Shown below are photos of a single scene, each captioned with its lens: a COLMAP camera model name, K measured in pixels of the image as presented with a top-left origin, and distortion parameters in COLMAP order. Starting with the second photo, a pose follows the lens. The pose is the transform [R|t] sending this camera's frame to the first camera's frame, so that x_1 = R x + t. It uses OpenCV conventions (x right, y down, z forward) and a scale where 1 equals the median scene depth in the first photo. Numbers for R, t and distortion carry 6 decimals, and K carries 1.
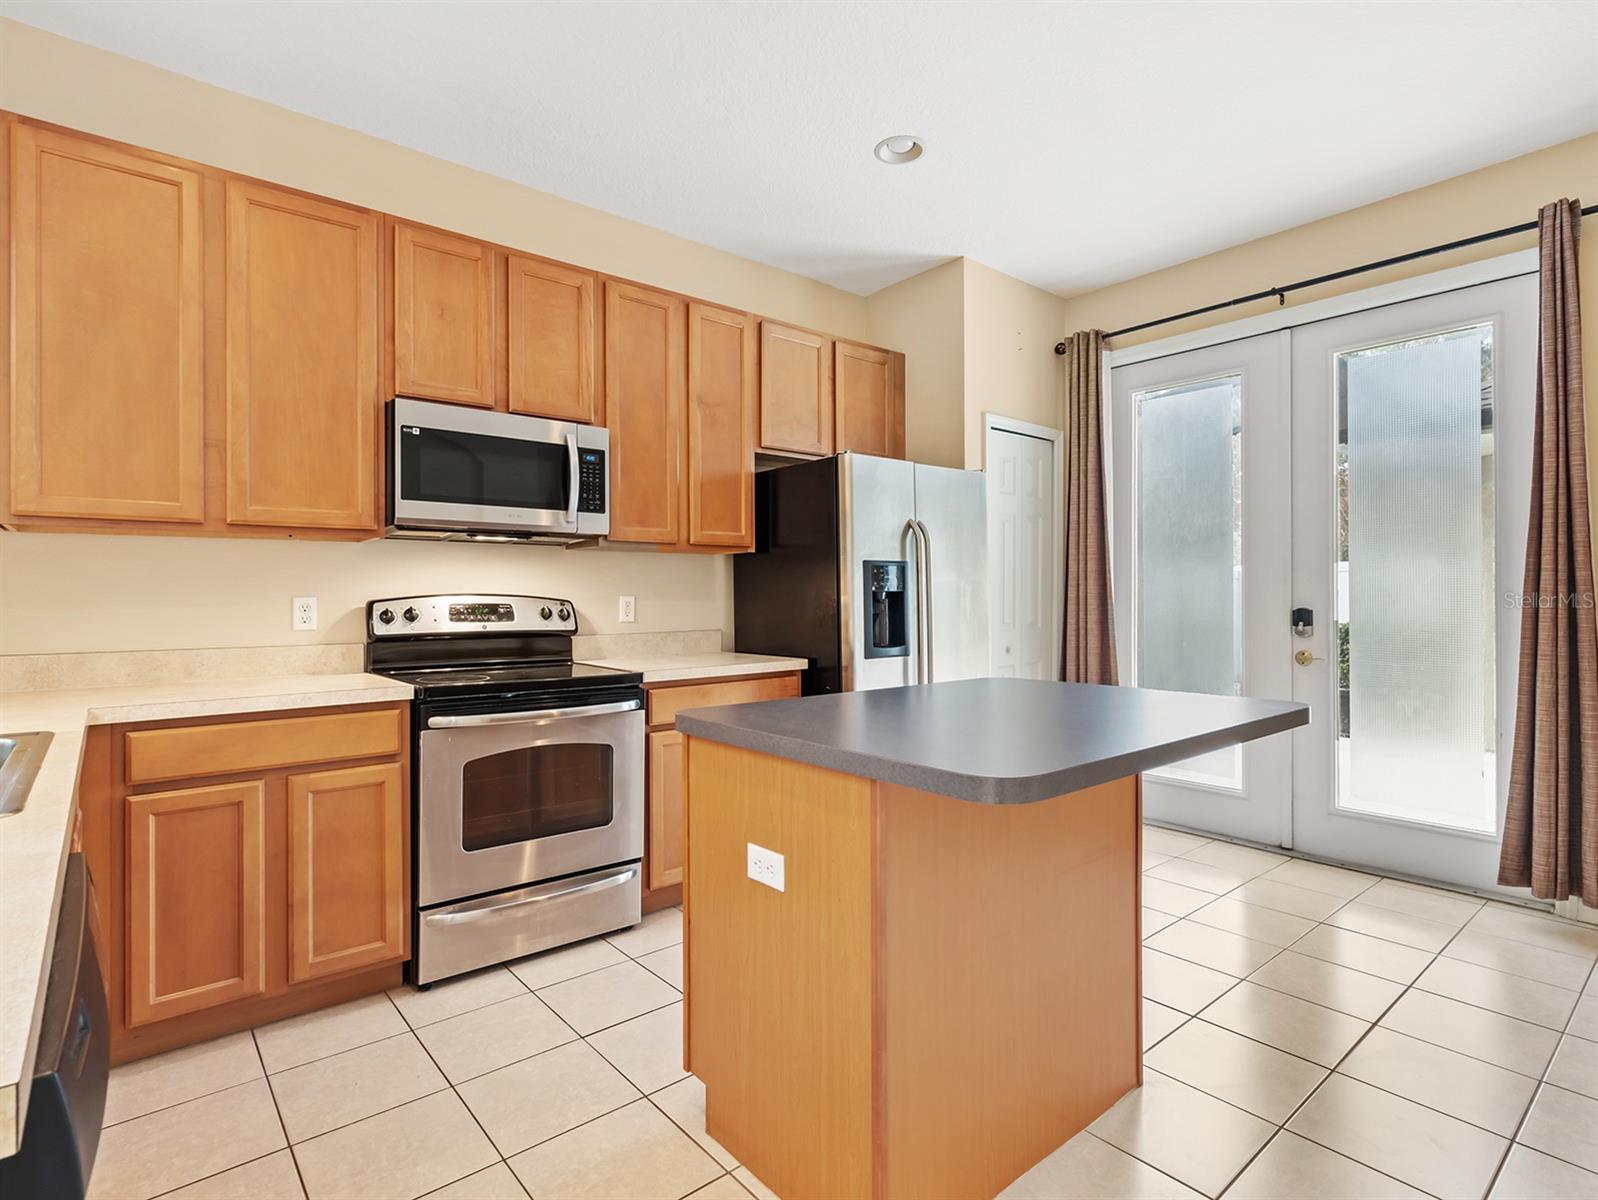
lens RADIAL K [[819.6, 0, 791.0], [0, 819.6, 593.2], [0, 0, 1]] dist [-0.003692, 0.000991]
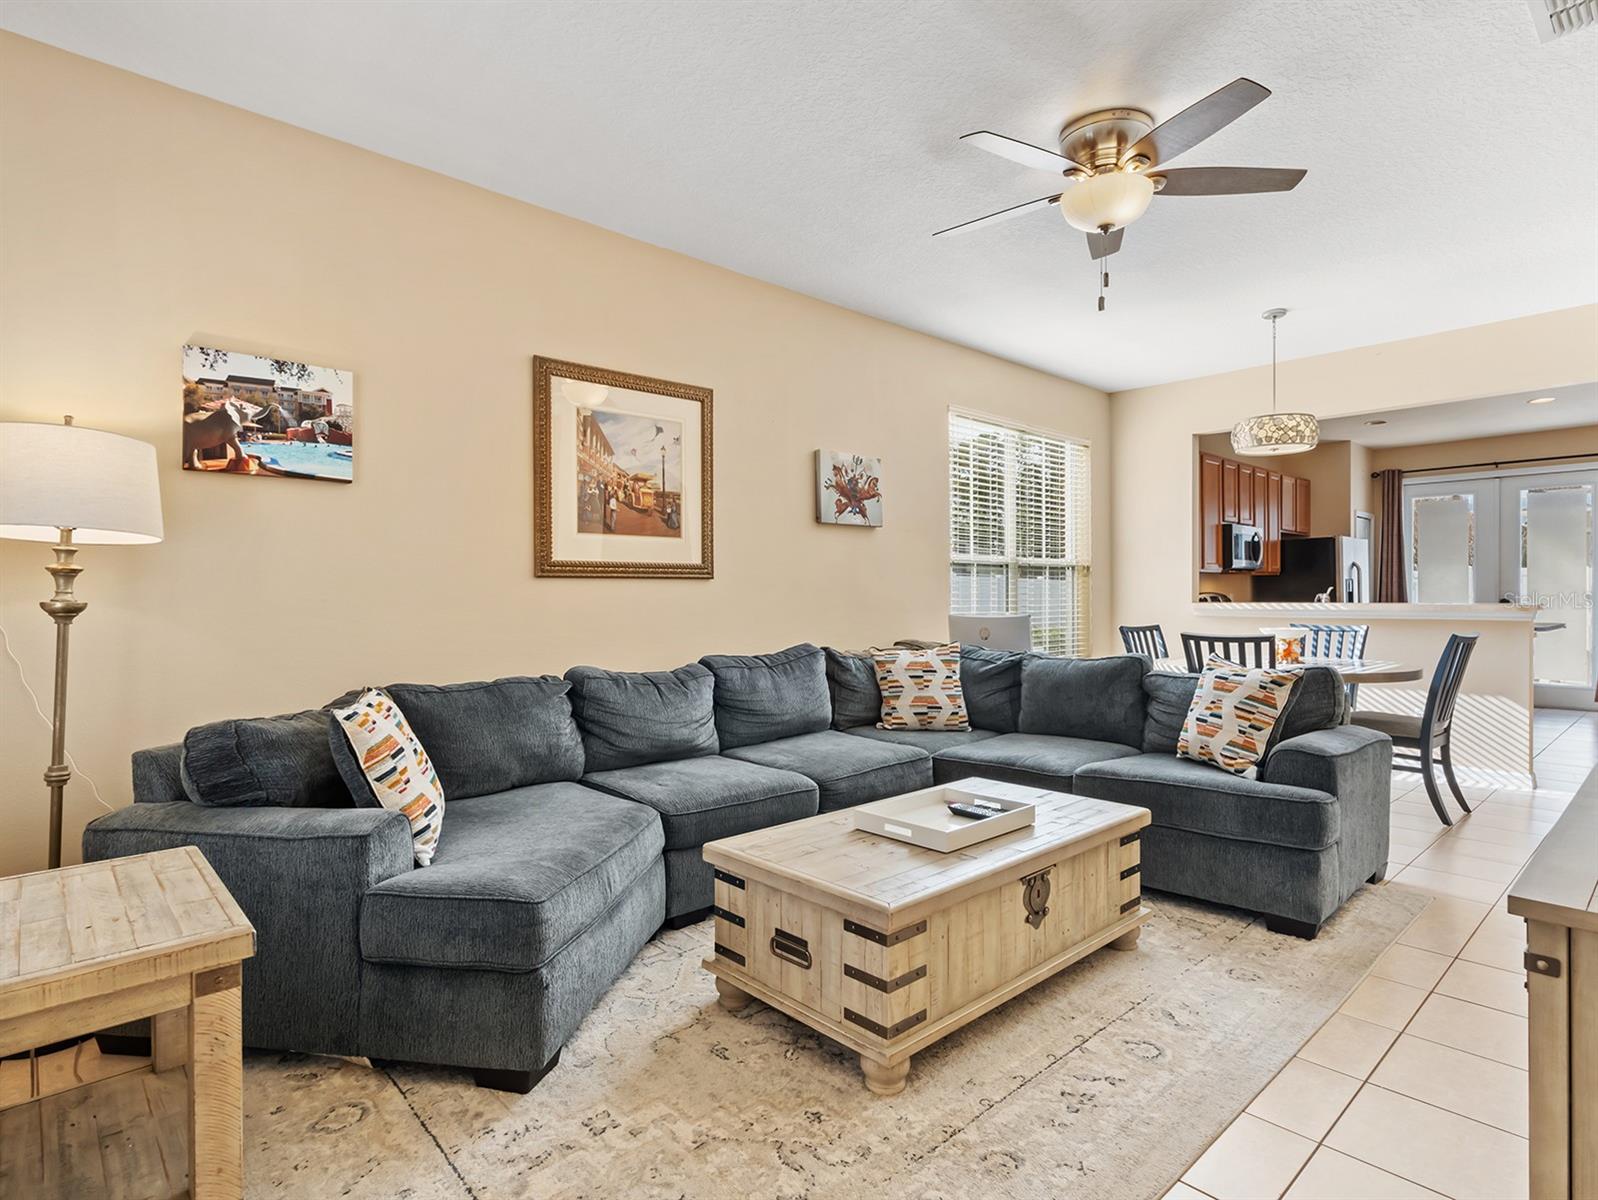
lens RADIAL K [[849.6, 0, 787.2], [0, 849.6, 601.8], [0, 0, 1]] dist [-0.005206, -0.000327]
pose [[0.999303, -0.001003, 0.037321, -1.690245], [0.000705, 0.999968, 0.007995, 0.008330], [-0.037328, -0.007963, 0.999271, -1.495224]]
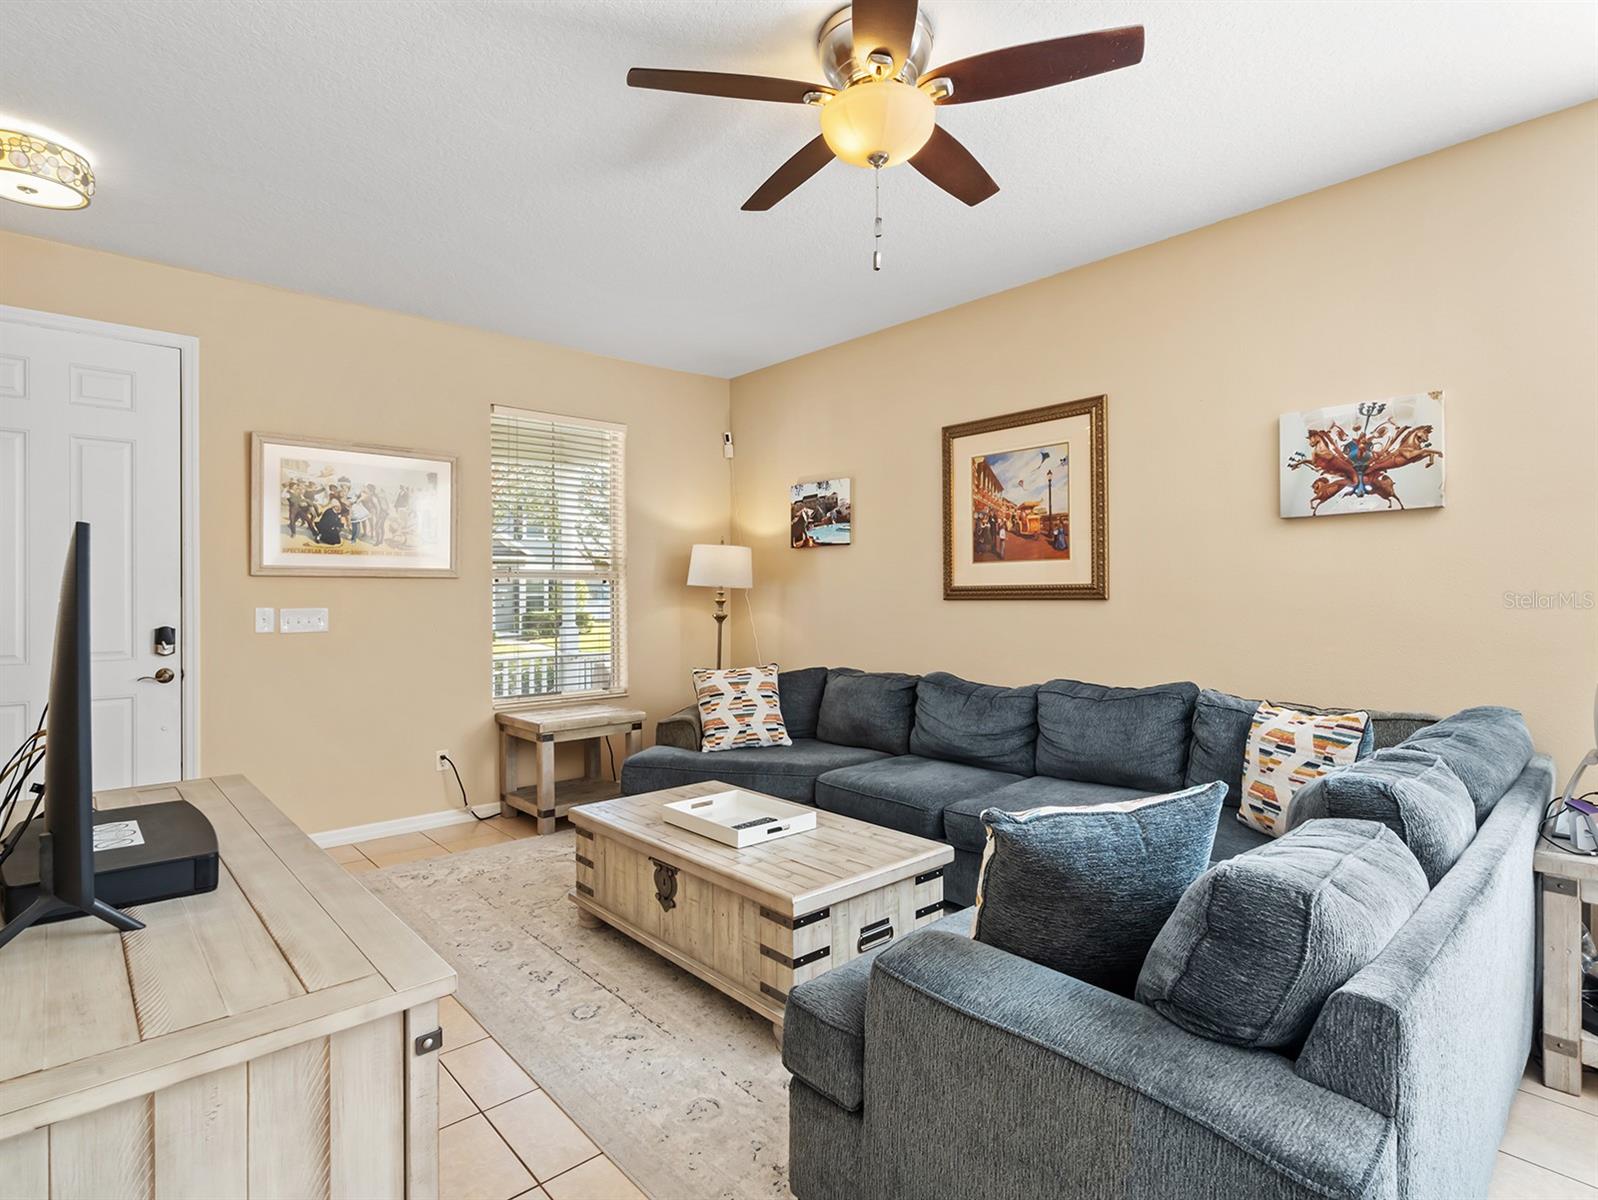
lens RADIAL K [[817.9, 0, 792.3], [0, 817.9, 602.2], [0, 0, 1]] dist [-0.005222, 0.001018]
pose [[0.030433, 0.011026, -0.999476, -0.630746], [0.005637, 0.999921, 0.011202, -0.027721], [0.999521, -0.005975, 0.030368, -0.682303]]
